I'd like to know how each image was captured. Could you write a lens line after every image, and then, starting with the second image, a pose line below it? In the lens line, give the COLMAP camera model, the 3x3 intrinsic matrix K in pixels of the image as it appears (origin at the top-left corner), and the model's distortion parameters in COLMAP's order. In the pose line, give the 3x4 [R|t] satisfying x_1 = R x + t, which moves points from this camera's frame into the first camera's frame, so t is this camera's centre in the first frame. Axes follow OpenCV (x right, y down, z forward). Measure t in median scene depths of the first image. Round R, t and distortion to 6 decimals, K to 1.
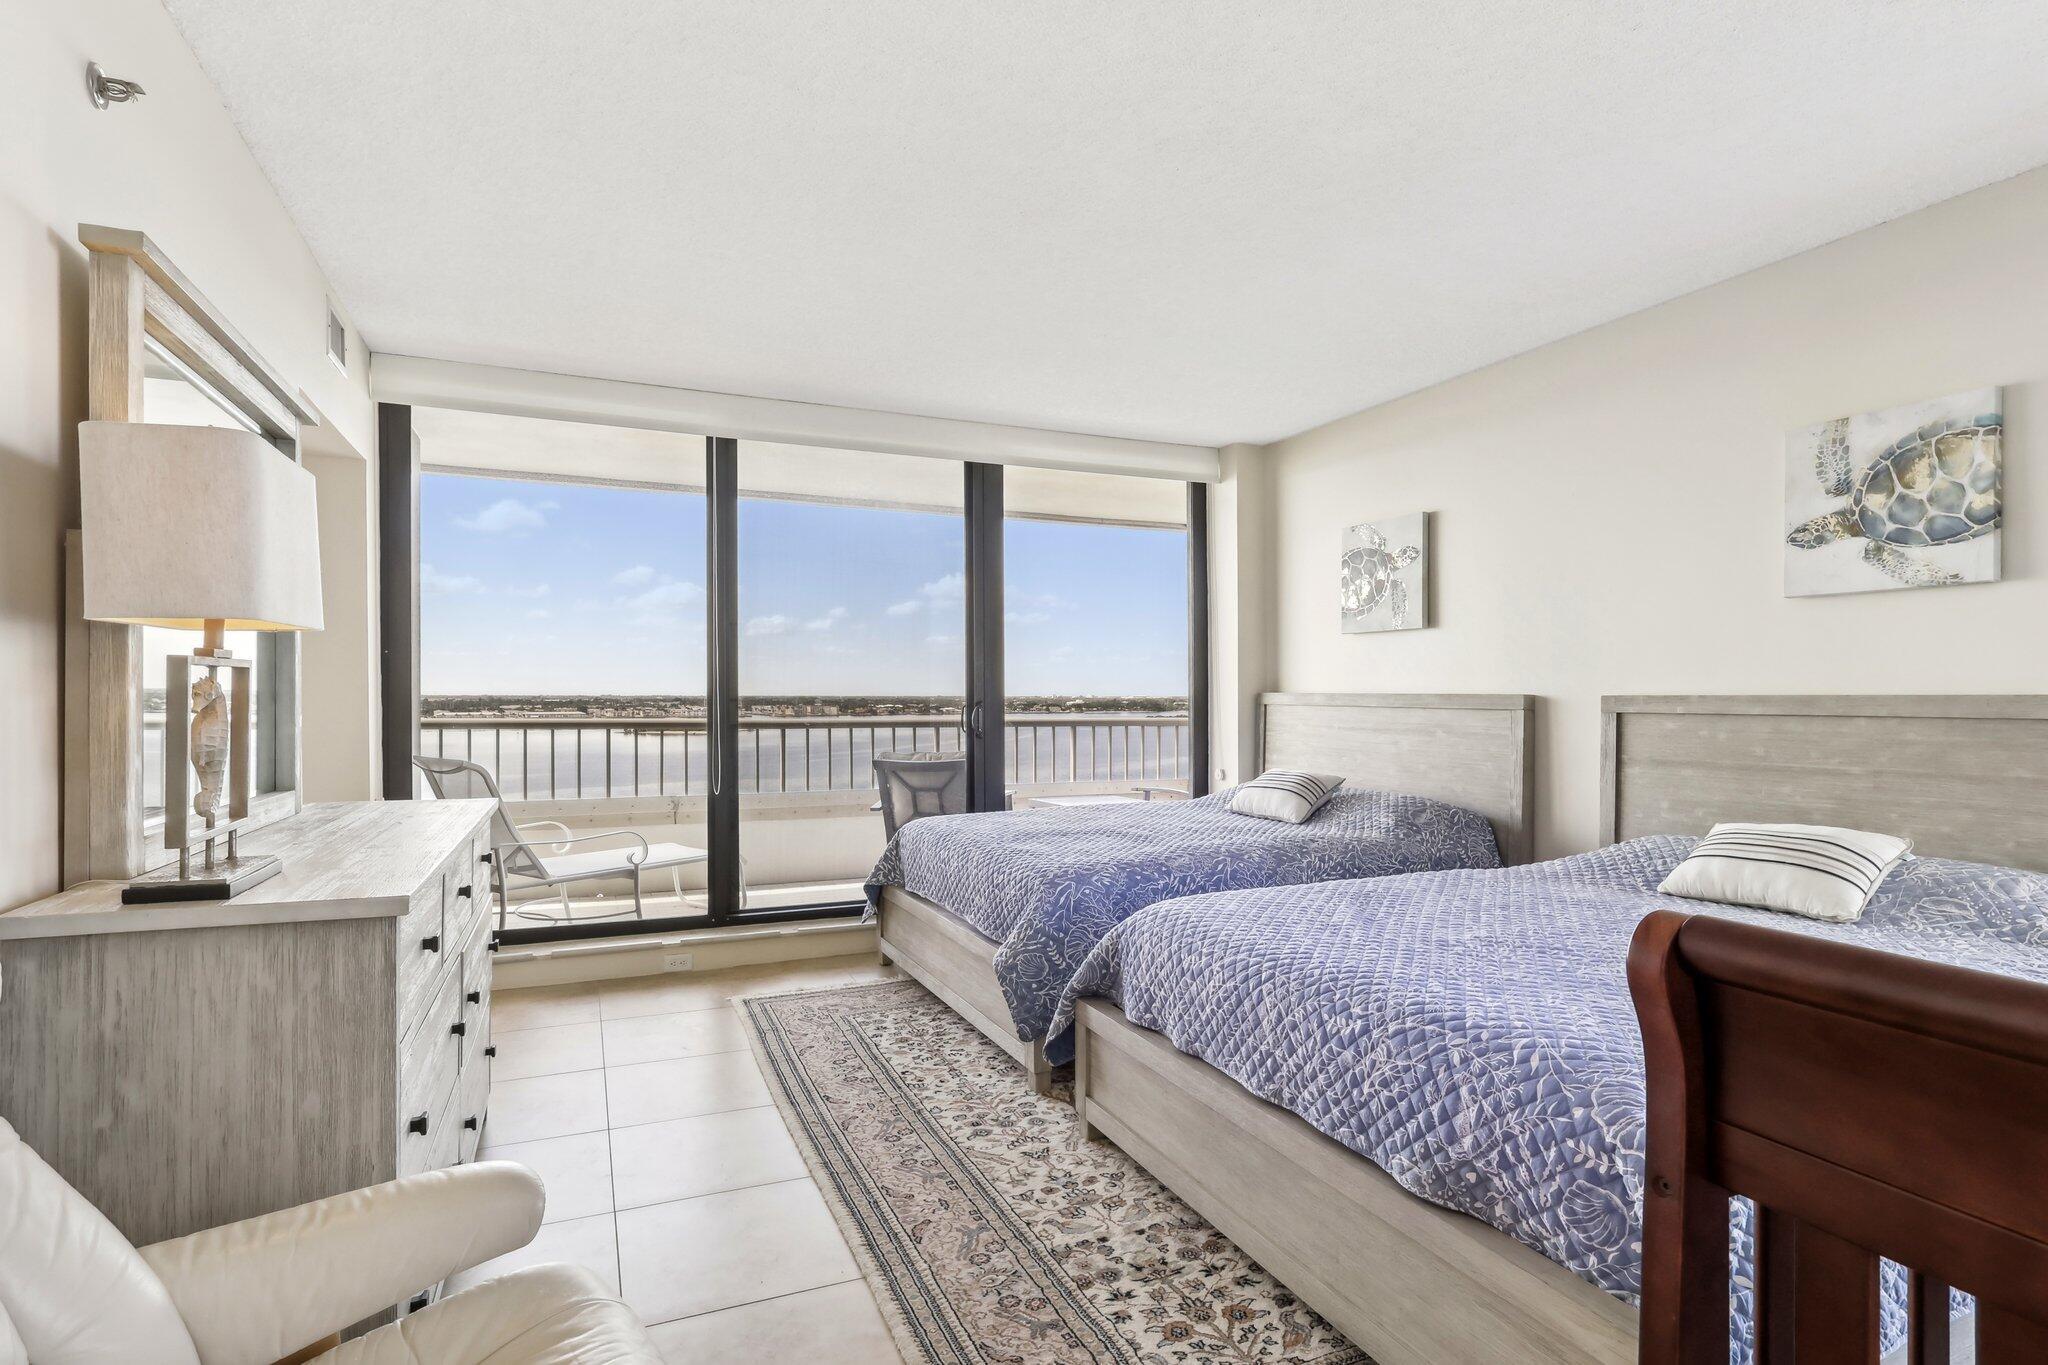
lens RADIAL K [[998.0, 0, 999.8], [0, 998.0, 698.3], [0, 0, 1]] dist [0.001594, 0.000162]
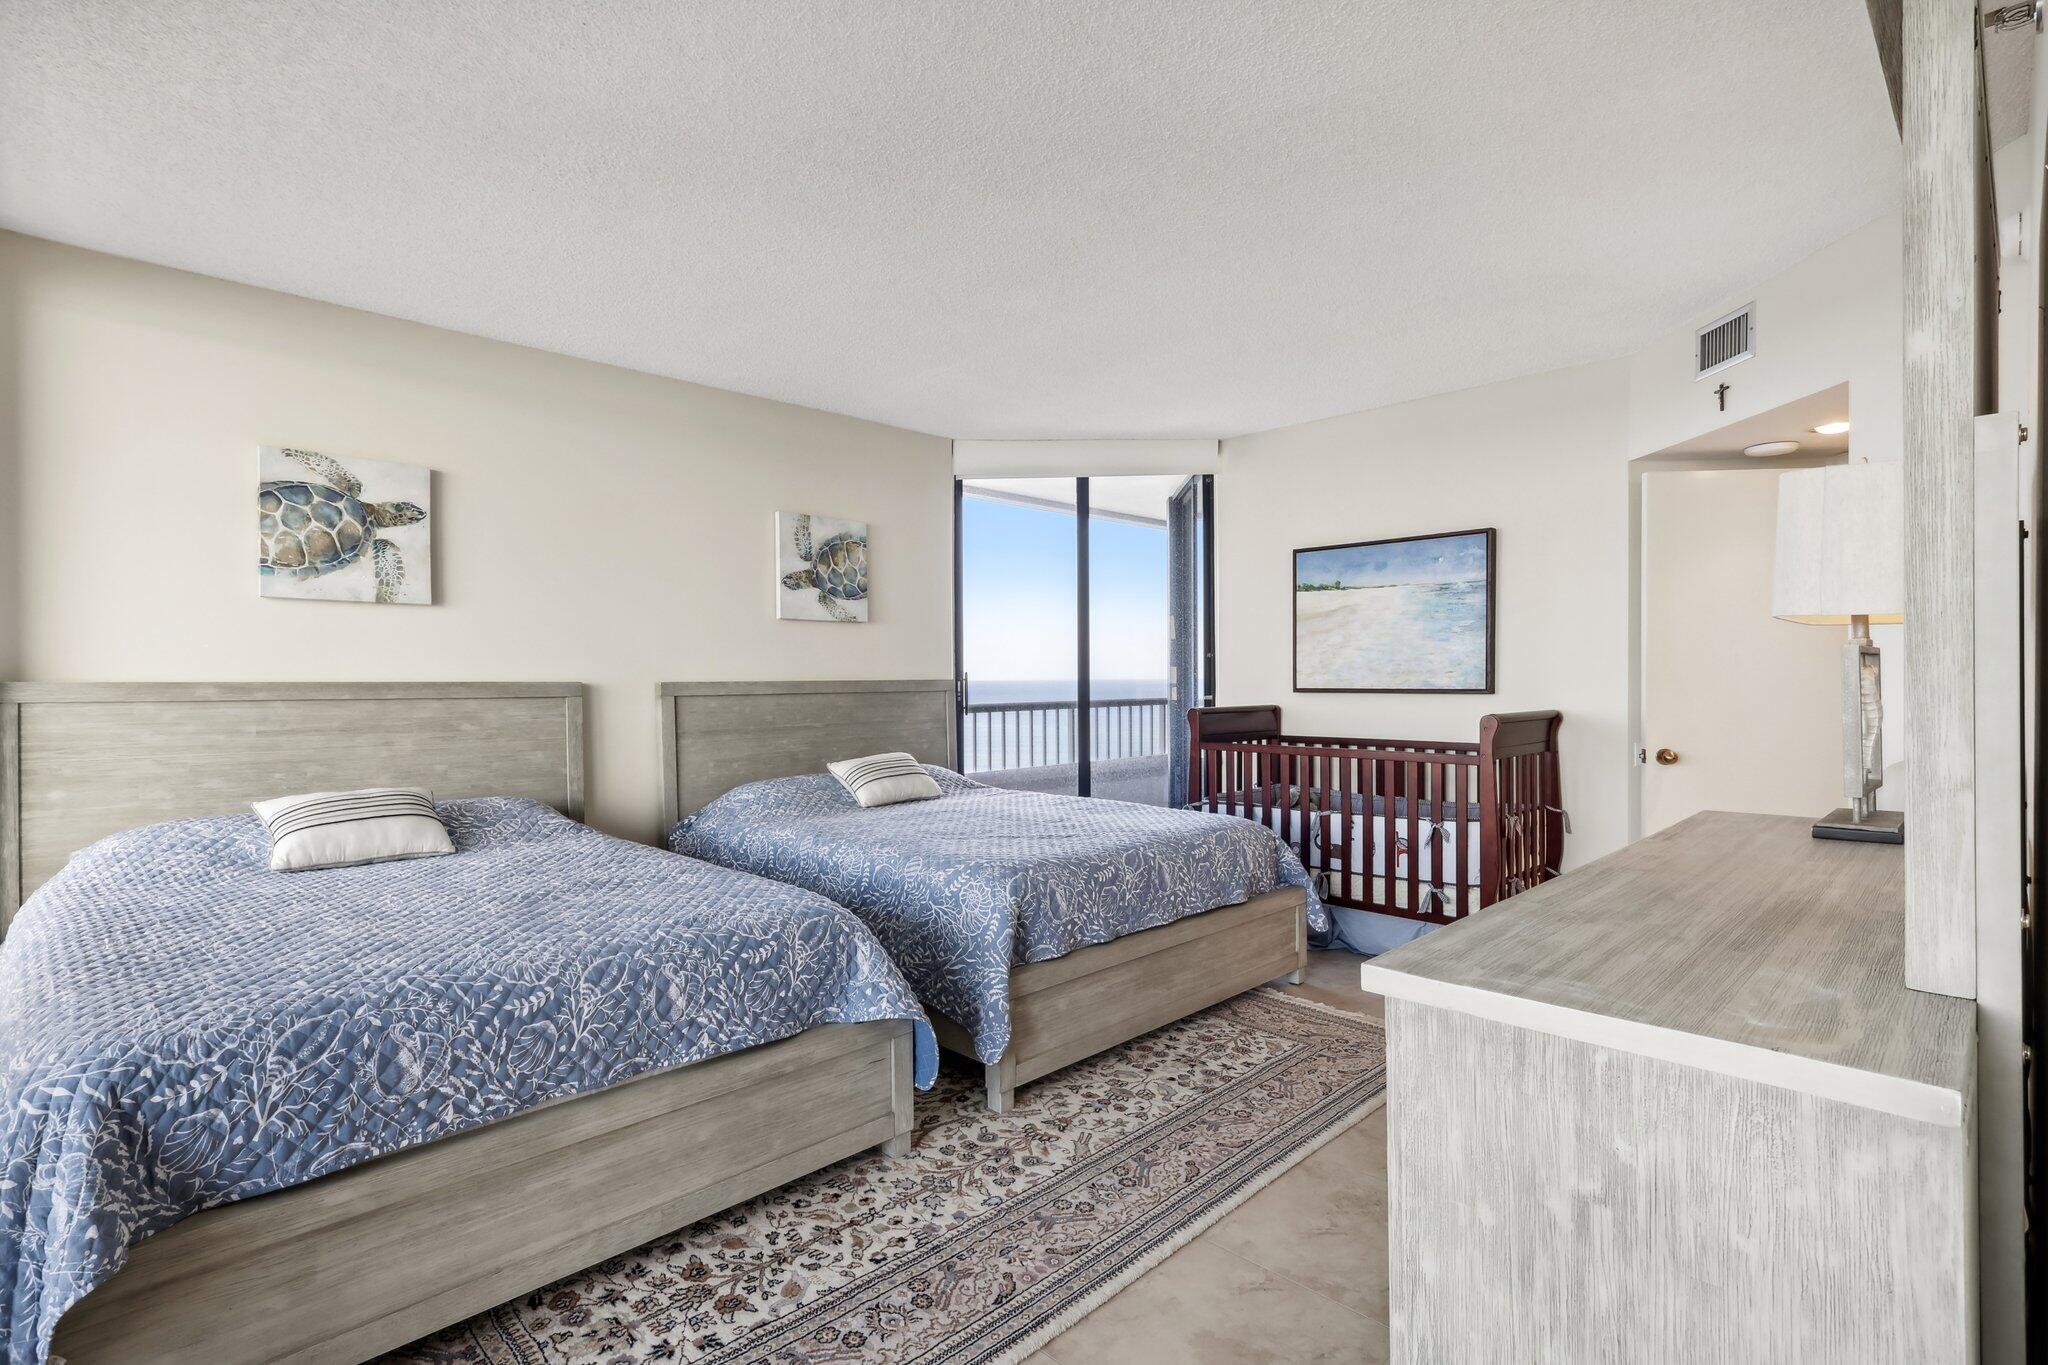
lens RADIAL K [[976.7, 0, 1019.9], [0, 976.7, 673.1], [0, 0, 1]] dist [-0.003149, 0.000133]
pose [[-0.366056, 0.007105, 0.930566, -0.664075], [0.010104, 0.999942, -0.003660, -0.005290], [-0.930538, 0.008063, -0.366107, 1.047044]]
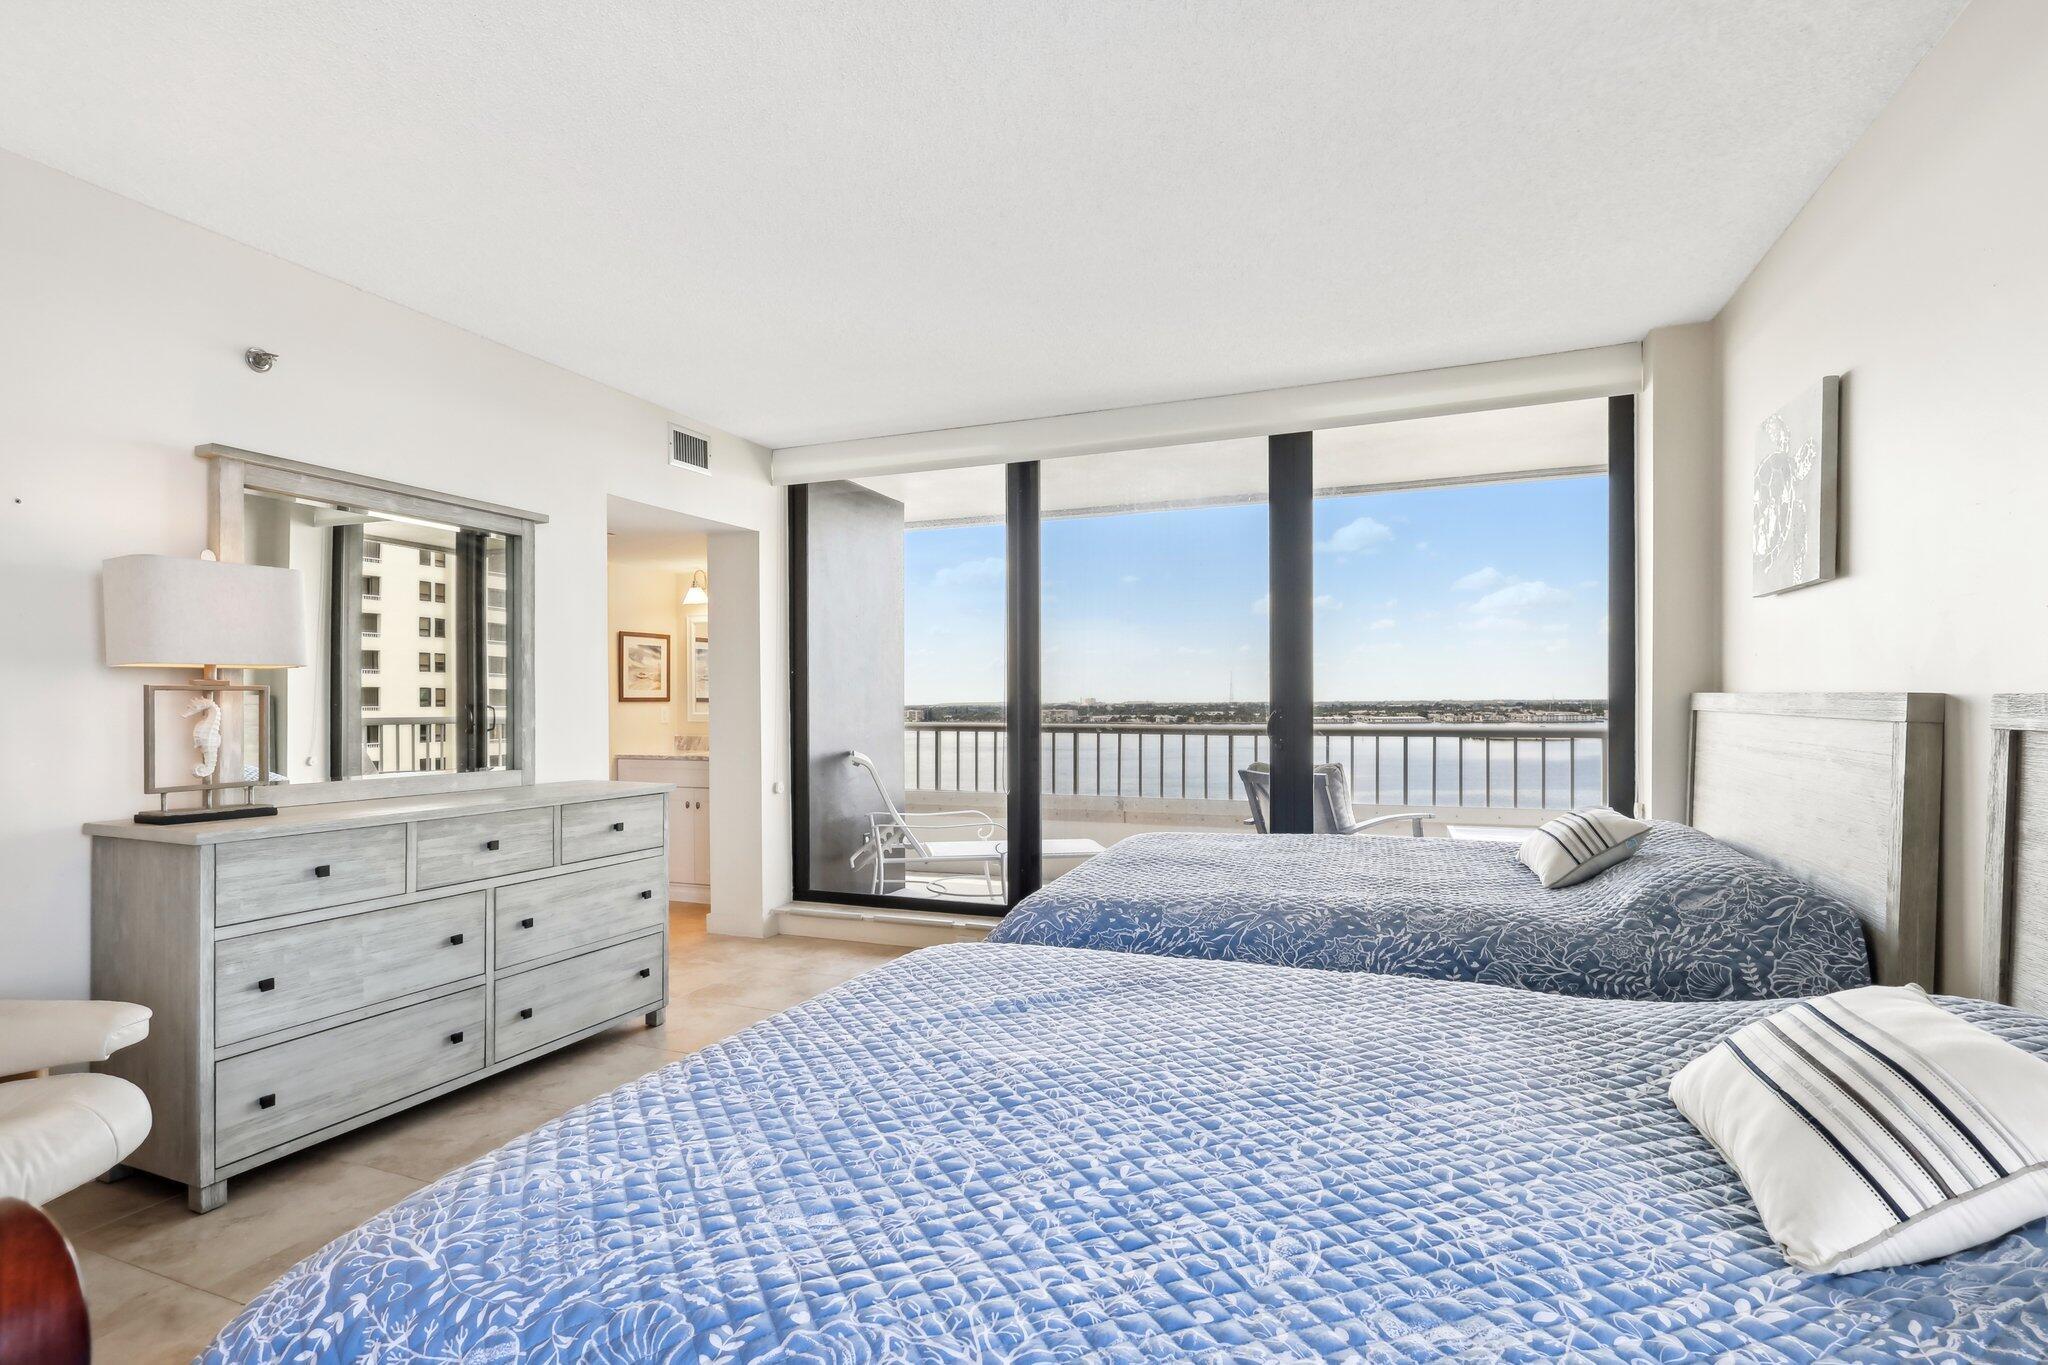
lens RADIAL K [[979.1, 0, 1024.0], [0, 979.1, 682.5], [0, 0, 1]] dist [-0.002707, -0.000238]
pose [[0.706431, -0.017958, -0.707554, 0.619063], [0.002773, 0.999741, -0.022605, 0.001262], [0.707777, 0.014007, 0.706297, 0.343227]]
